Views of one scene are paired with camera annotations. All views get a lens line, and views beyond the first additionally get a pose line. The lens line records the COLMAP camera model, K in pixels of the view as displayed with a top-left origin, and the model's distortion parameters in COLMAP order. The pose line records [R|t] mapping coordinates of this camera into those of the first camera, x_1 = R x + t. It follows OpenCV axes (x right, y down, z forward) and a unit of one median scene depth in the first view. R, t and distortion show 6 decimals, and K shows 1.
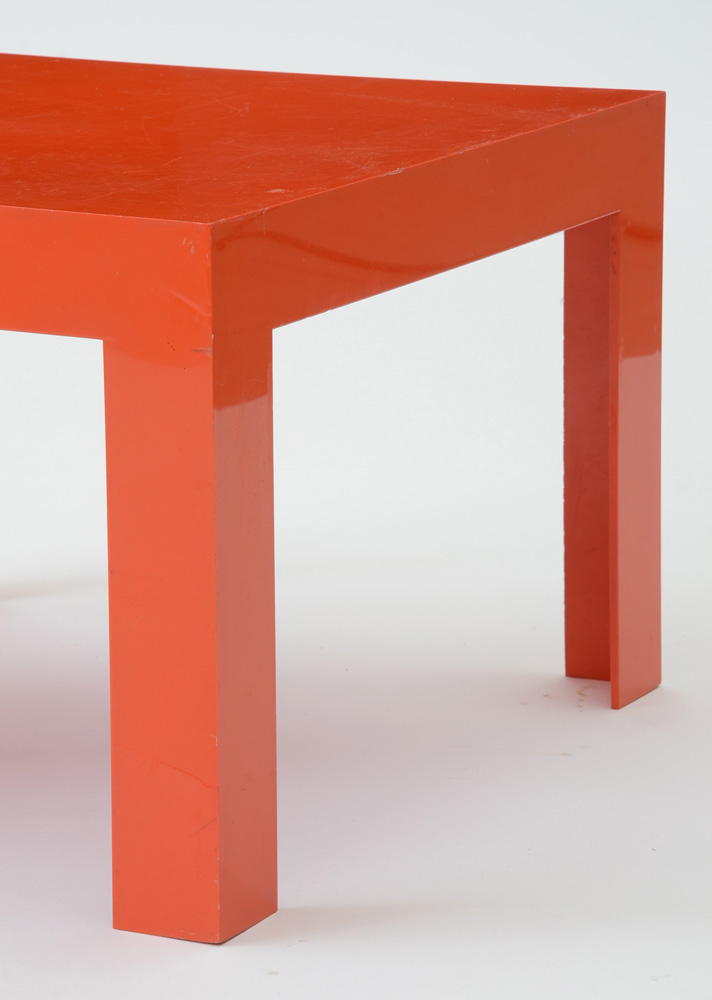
lens RADIAL K [[4057.2, 0, 356.0], [0, 4057.2, 500.0], [0, 0, 1]] dist [1.182415, 2.525946]
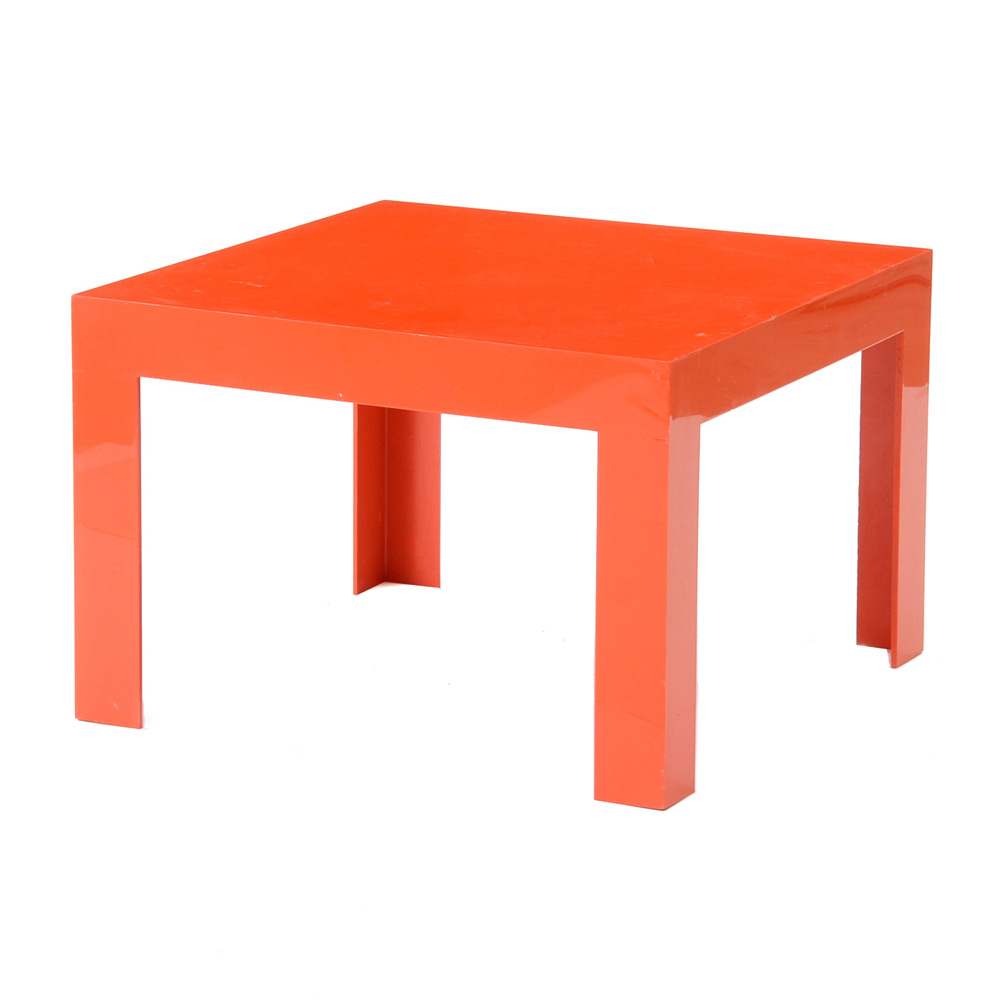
lens RADIAL K [[4606.5, 0, 500.0], [0, 4606.5, 500.0], [0, 0, 1]] dist [0.650088, -1.407127]
pose [[0.999799, 0.009744, 0.017498, -0.114383], [-0.009967, 0.999870, 0.012681, -0.030490], [-0.017372, -0.012853, 0.999766, -0.695902]]
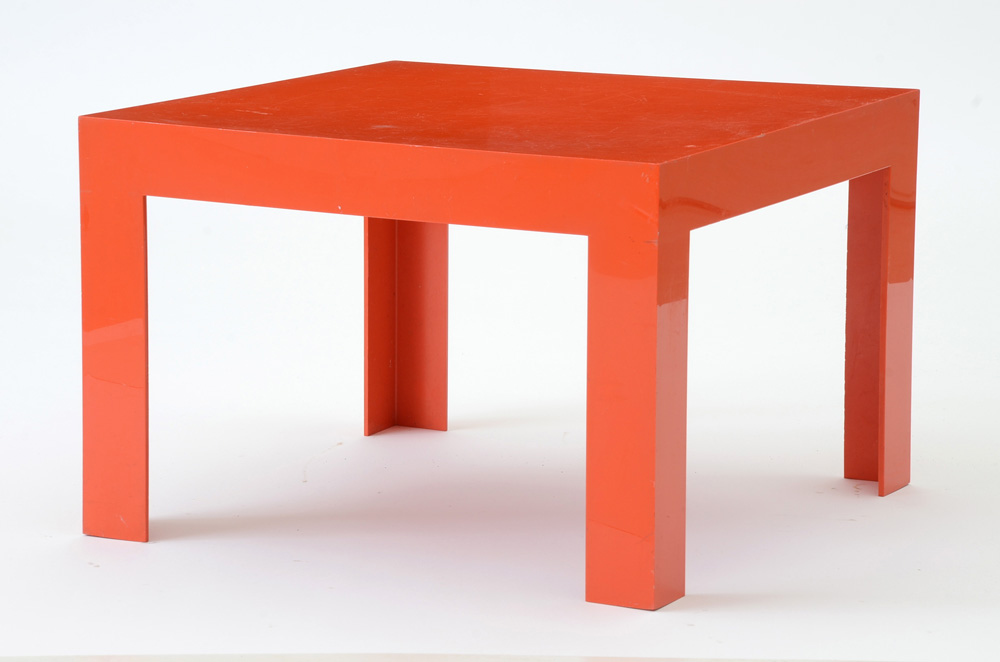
lens RADIAL K [[3763.9, 0, 501.9], [0, 3763.9, 355.2], [0, 0, 1]] dist [1.202324, 1.708262]
pose [[0.999920, 0.012077, 0.003701, -0.088383], [-0.011940, 0.999320, -0.034879, 0.053429], [-0.004120, 0.034832, 0.999385, -0.437533]]
